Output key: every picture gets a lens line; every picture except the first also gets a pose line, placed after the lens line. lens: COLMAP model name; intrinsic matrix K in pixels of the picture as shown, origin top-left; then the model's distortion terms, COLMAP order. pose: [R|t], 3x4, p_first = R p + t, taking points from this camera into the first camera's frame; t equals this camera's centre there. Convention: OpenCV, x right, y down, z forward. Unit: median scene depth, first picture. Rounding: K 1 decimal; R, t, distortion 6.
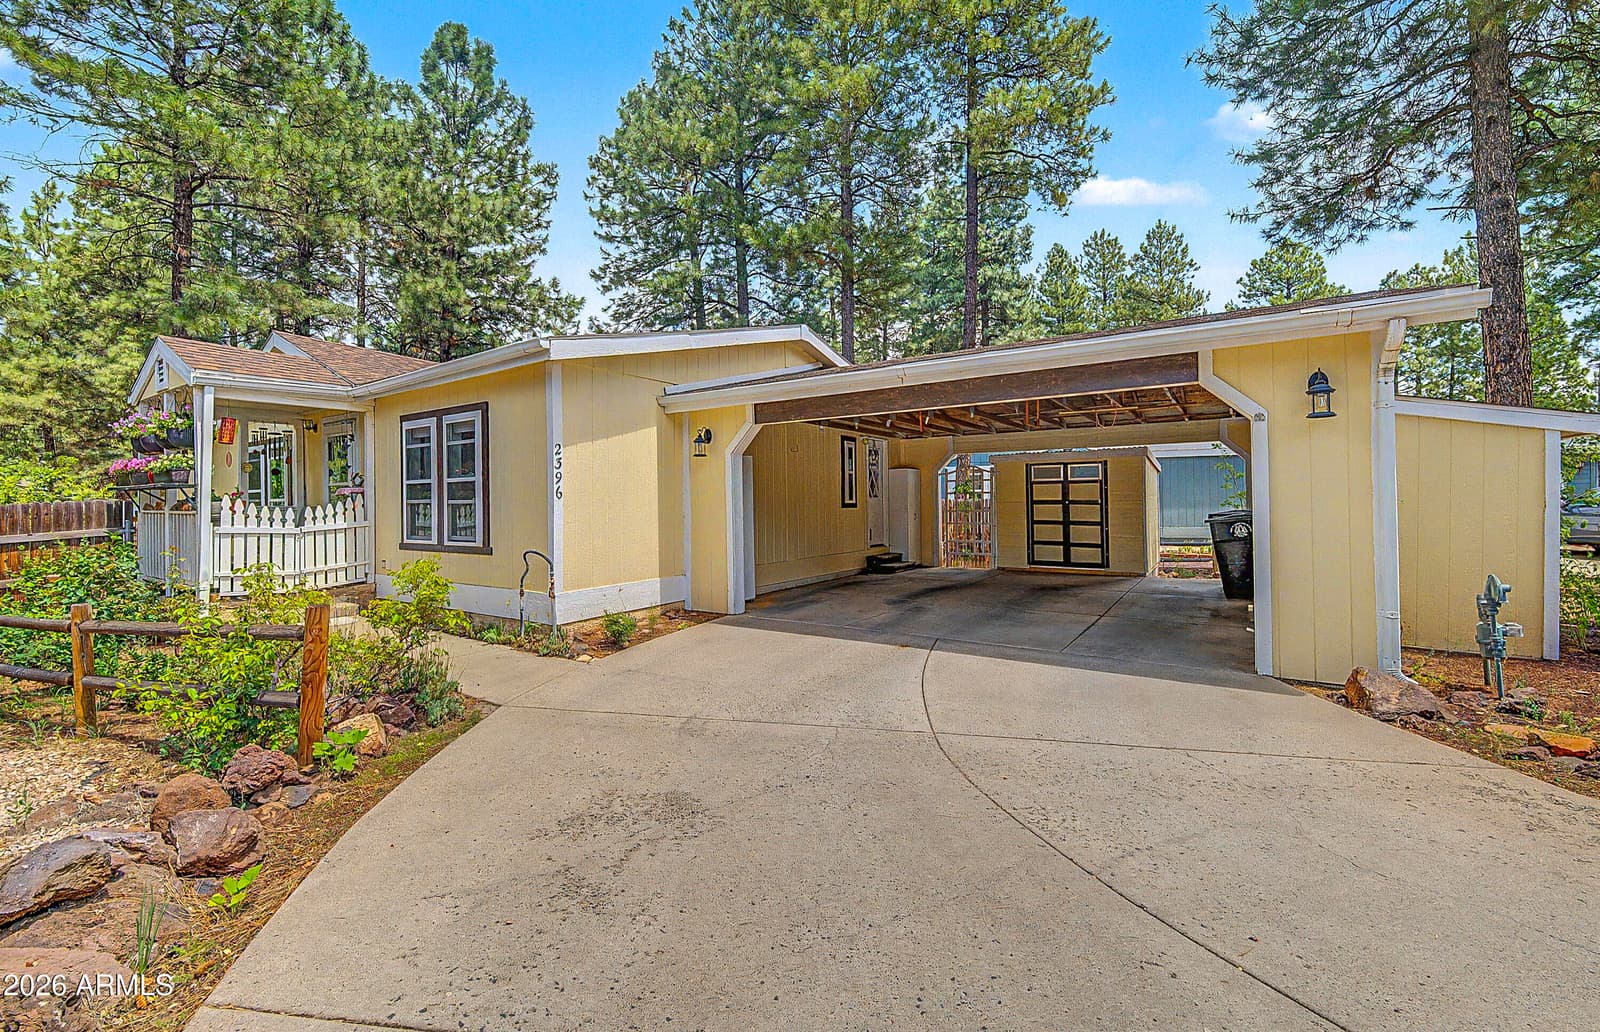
lens RADIAL K [[654.9, 0, 800.0], [0, 654.9, 516.0], [0, 0, 1]] dist [-0.001372, -0.000078]
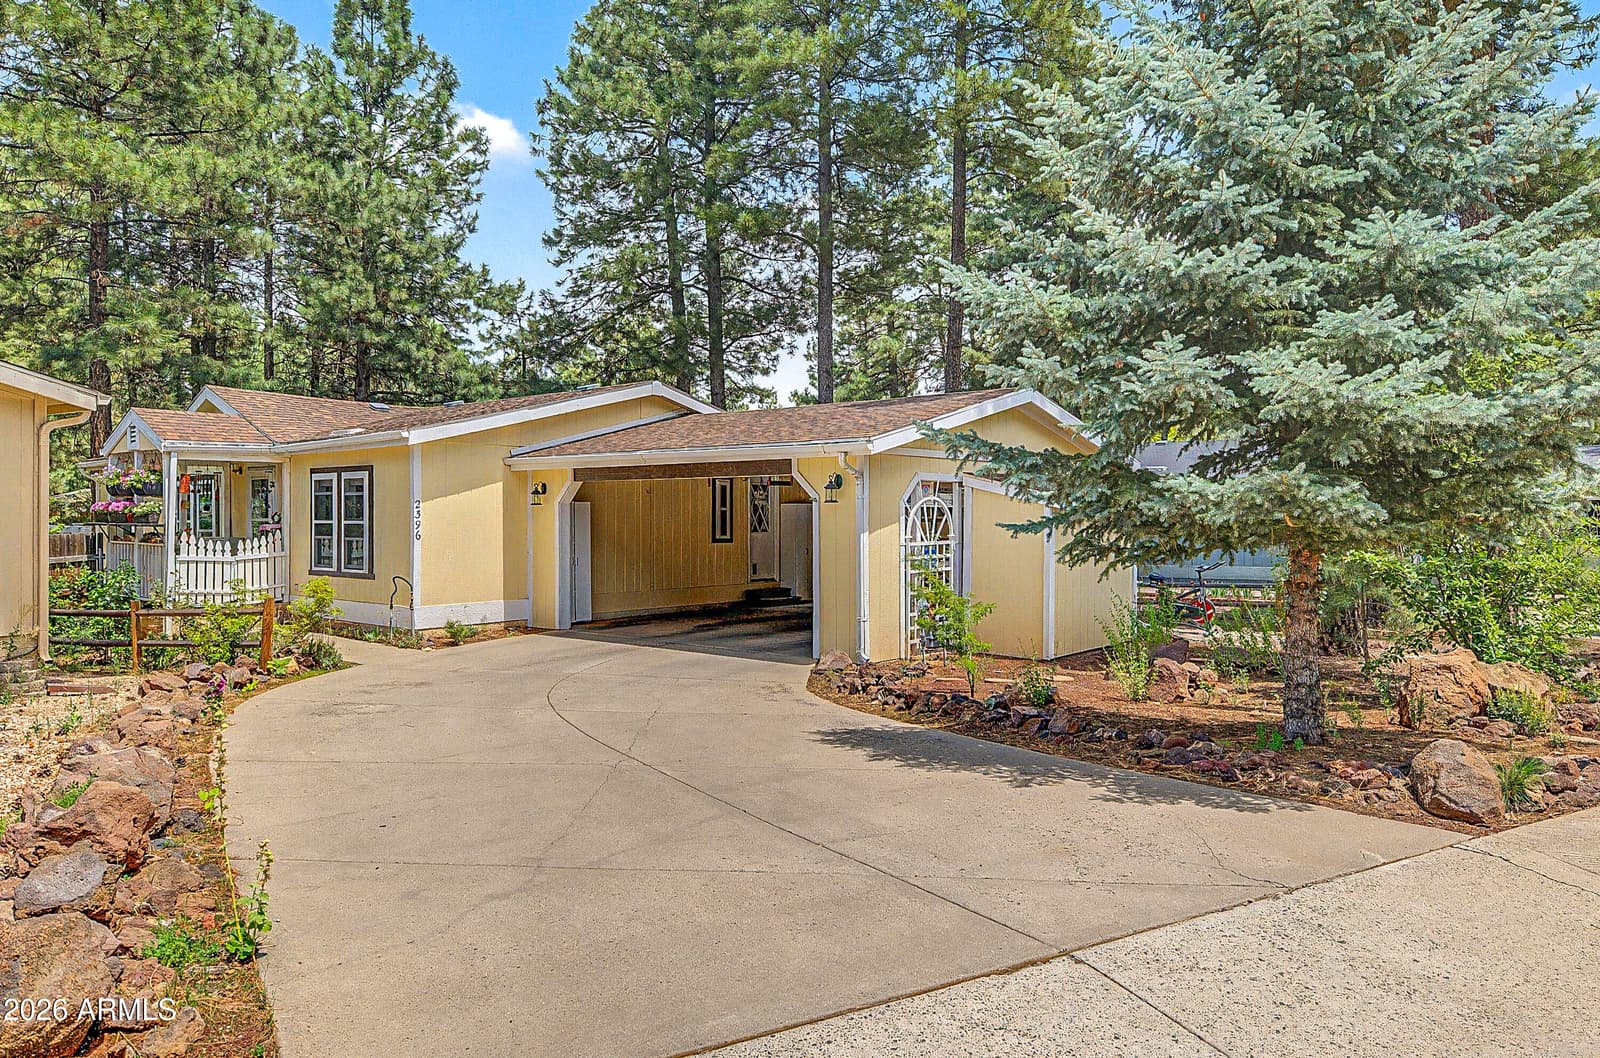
lens RADIAL K [[1034.3, 0, 802.9], [0, 1034.3, 544.4], [0, 0, 1]] dist [0.056158, -0.000281]
pose [[0.993821, 0.013729, -0.110143, 0.562322], [-0.013026, 0.999890, 0.007102, -0.034496], [0.110229, -0.005624, 0.993890, -0.910840]]
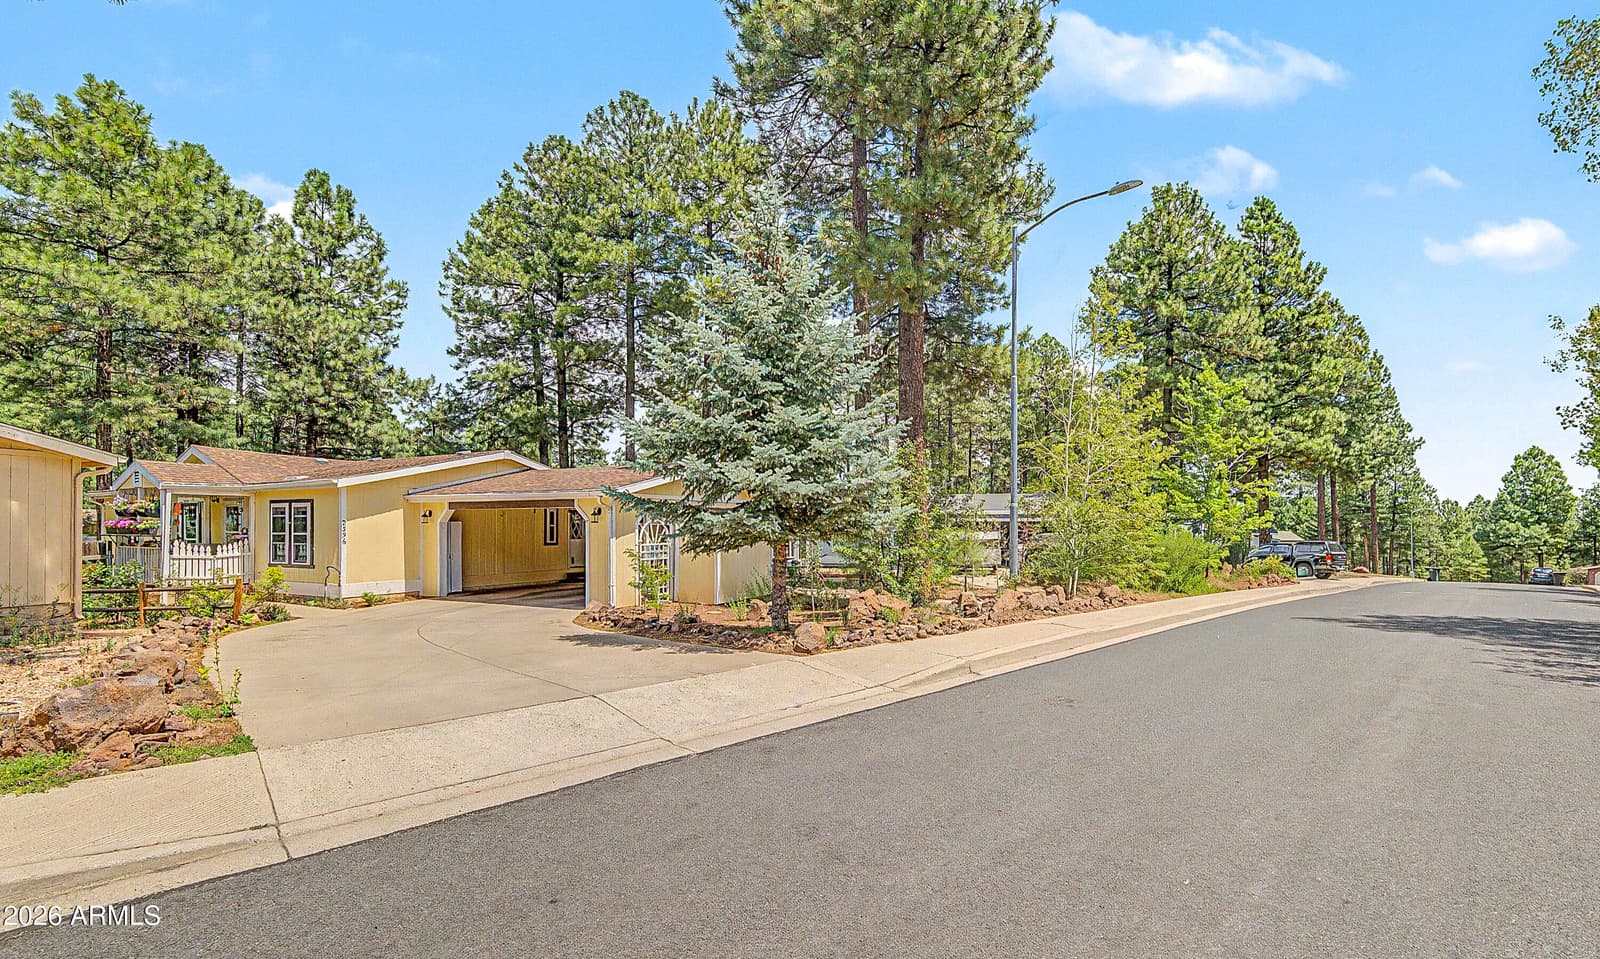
lens RADIAL K [[653.7, 0, 796.1], [0, 653.7, 538.2], [0, 0, 1]] dist [0.023400, 0.000139]
pose [[0.993206, 0.009516, 0.115982, 0.773590], [-0.008486, 0.999920, -0.009374, -0.030864], [-0.116062, 0.008326, 0.993207, -1.232834]]
